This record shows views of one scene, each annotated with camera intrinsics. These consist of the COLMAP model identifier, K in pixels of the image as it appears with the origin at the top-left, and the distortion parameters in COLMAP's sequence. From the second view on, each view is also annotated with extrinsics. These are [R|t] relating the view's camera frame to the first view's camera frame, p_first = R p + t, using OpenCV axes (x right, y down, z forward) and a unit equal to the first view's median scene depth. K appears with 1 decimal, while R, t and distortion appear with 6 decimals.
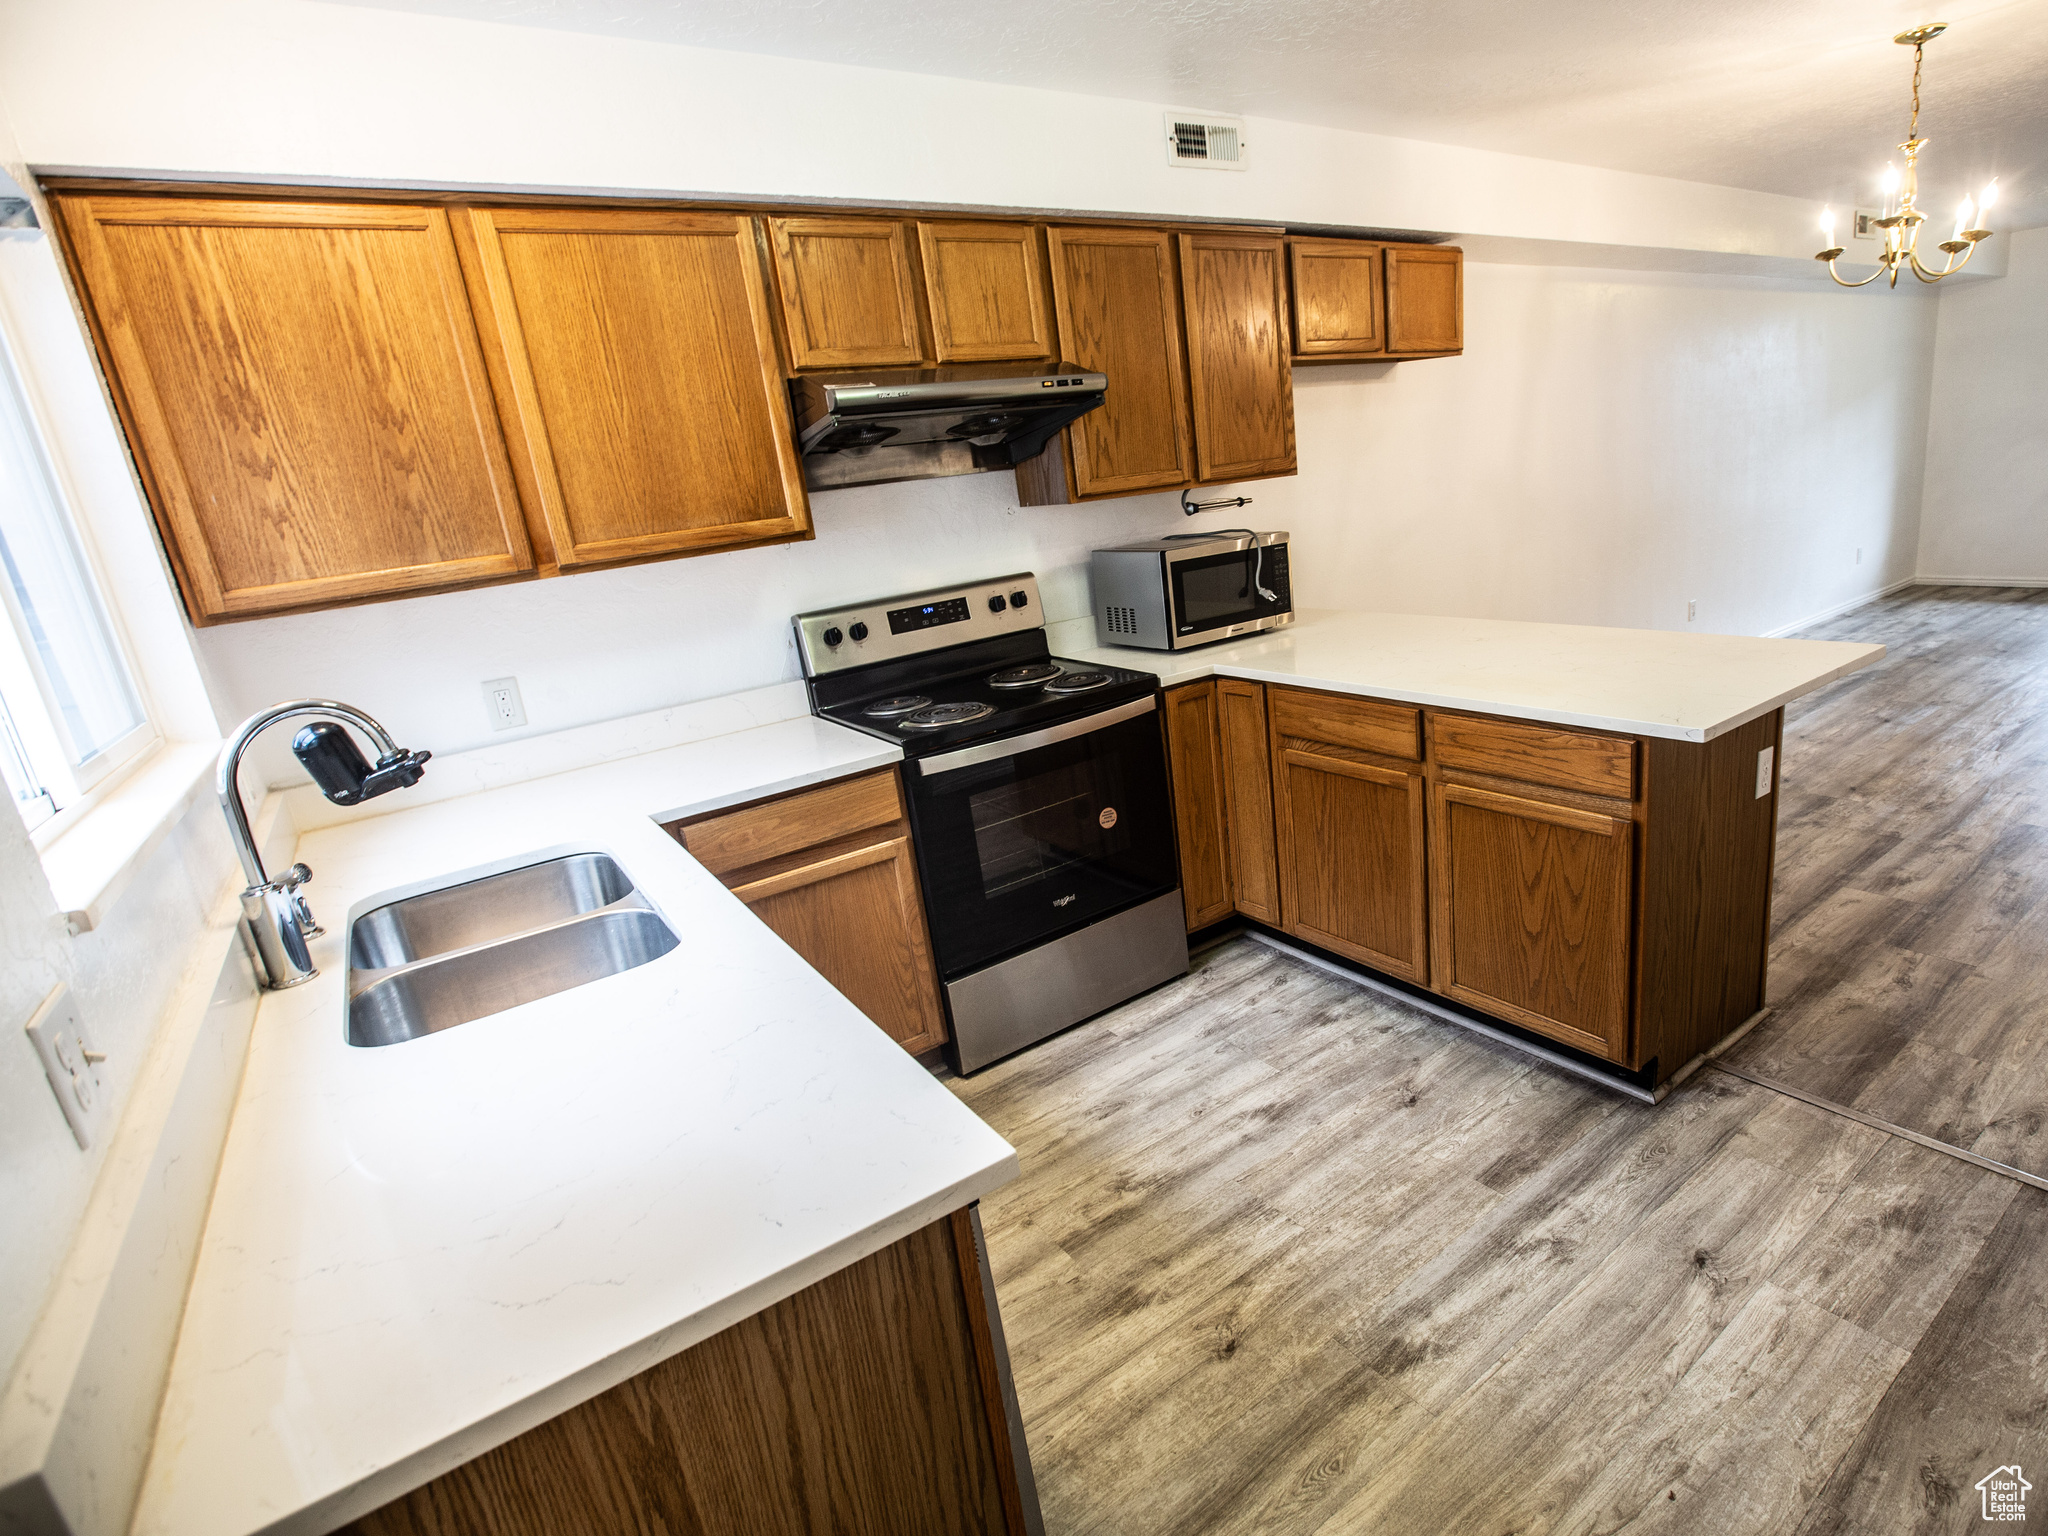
lens RADIAL K [[1072.2, 0, 1099.1], [0, 1072.2, 757.3], [0, 0, 1]] dist [-0.030712, 0.012625]
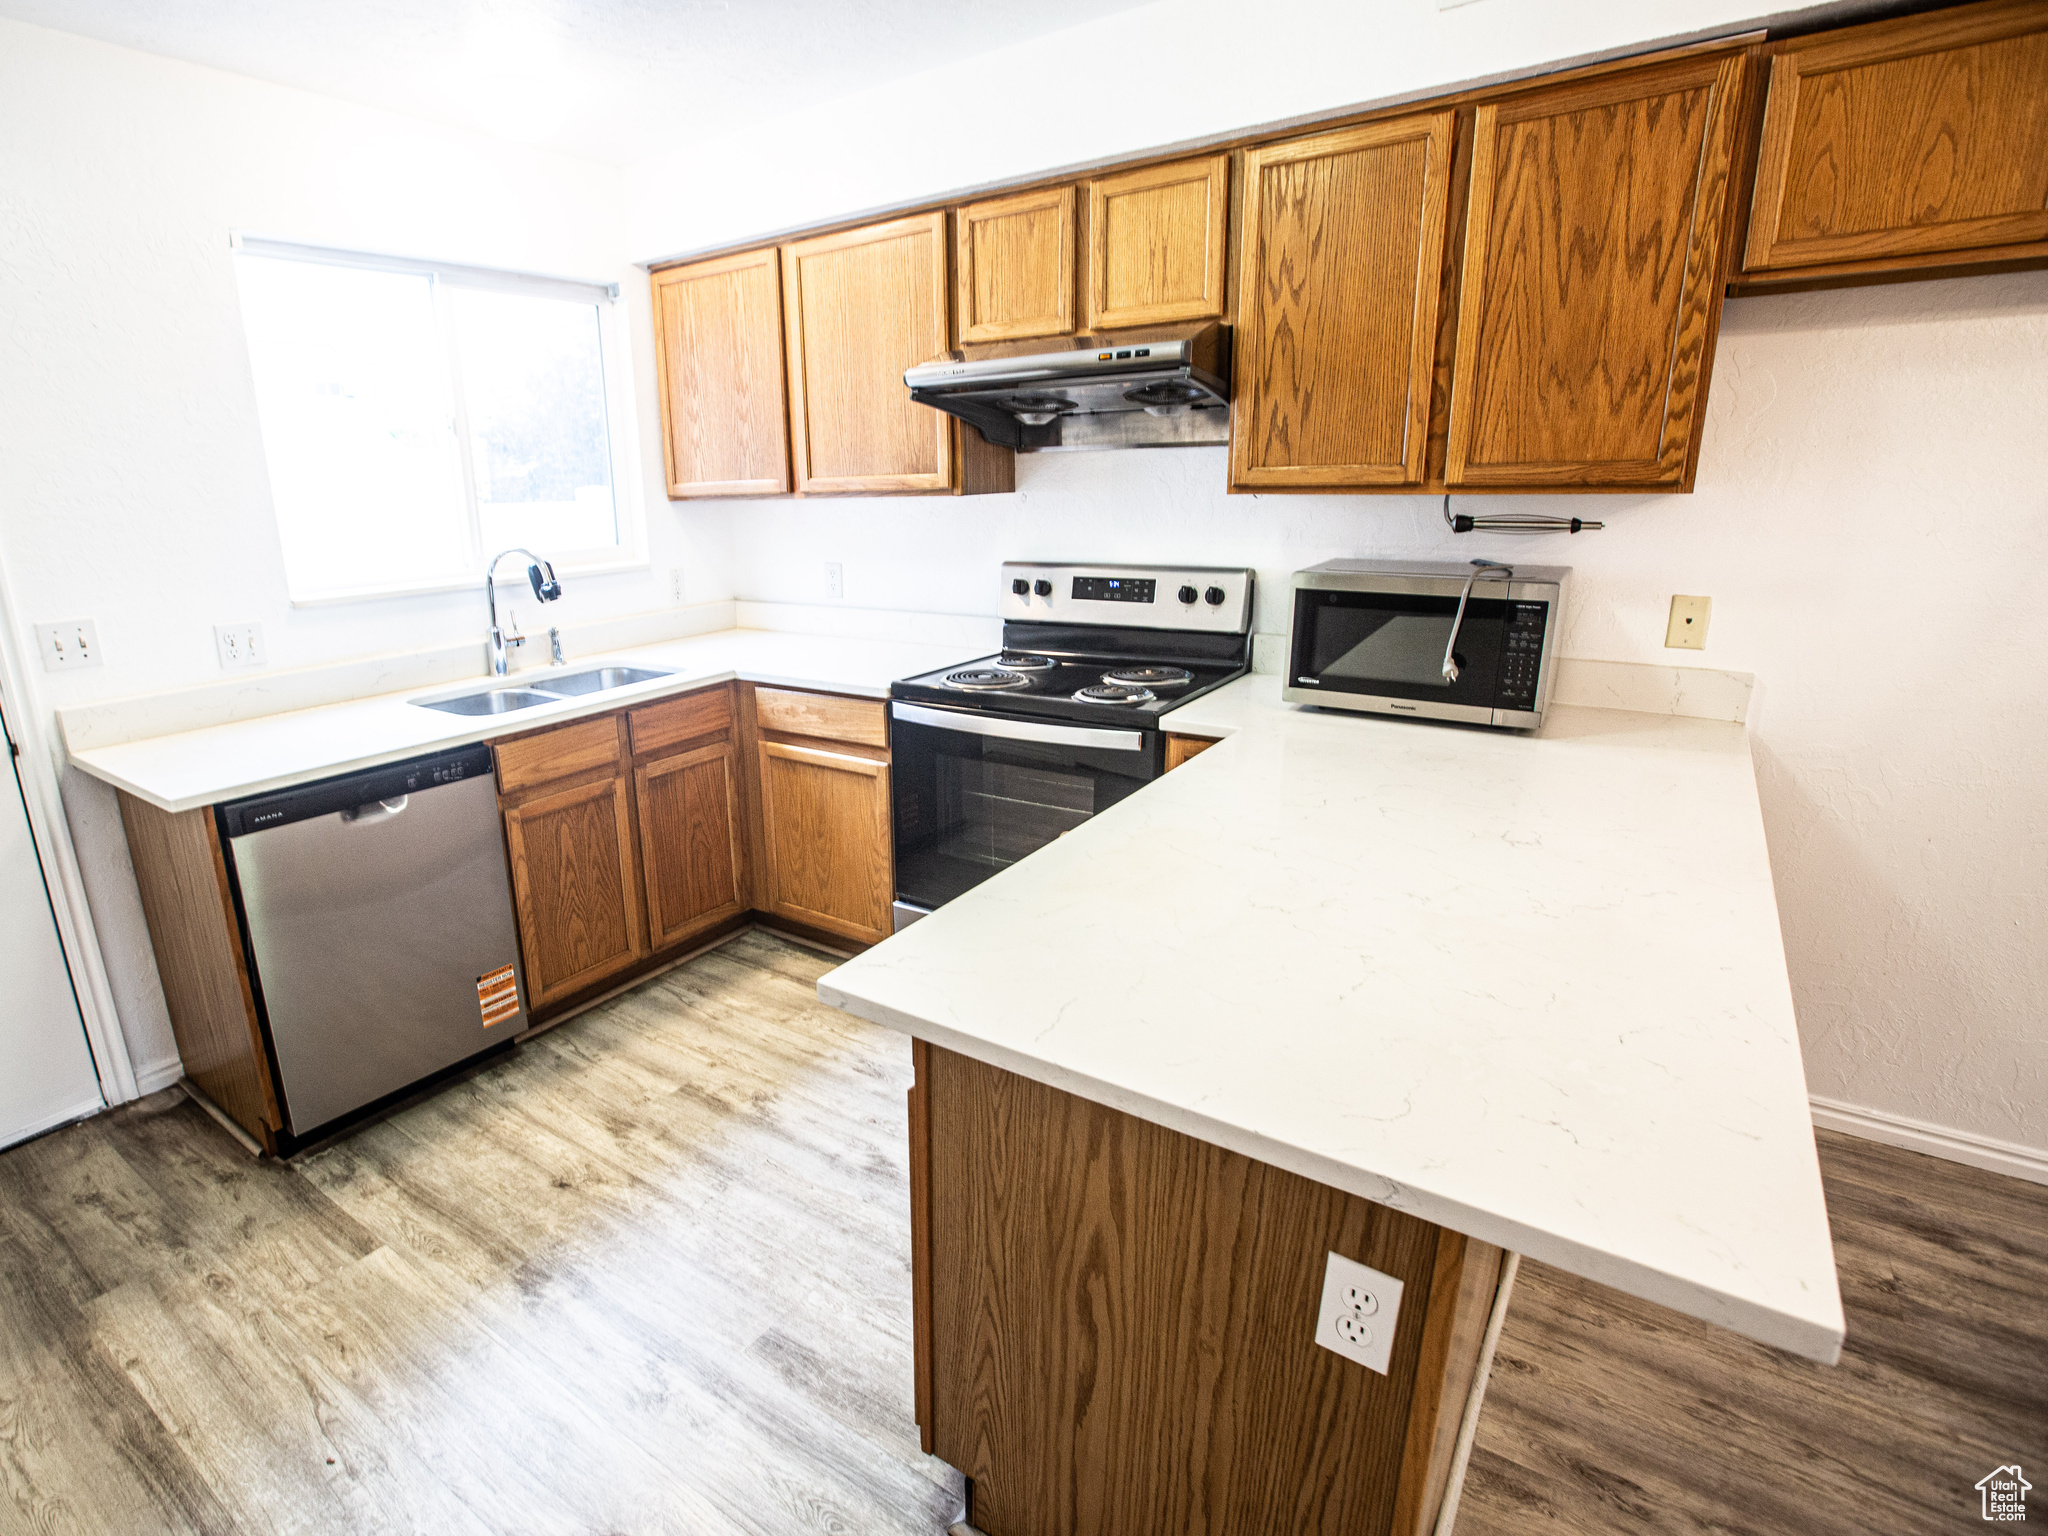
lens RADIAL K [[1072.2, 0, 933.2], [0, 1072.2, 749.5], [0, 0, 1]] dist [-0.030712, 0.012625]
pose [[0.289933, 0.338986, -0.895001, 0.831231], [-0.253348, 0.928993, 0.269789, -0.254773], [0.922905, 0.148526, 0.355227, 0.614497]]
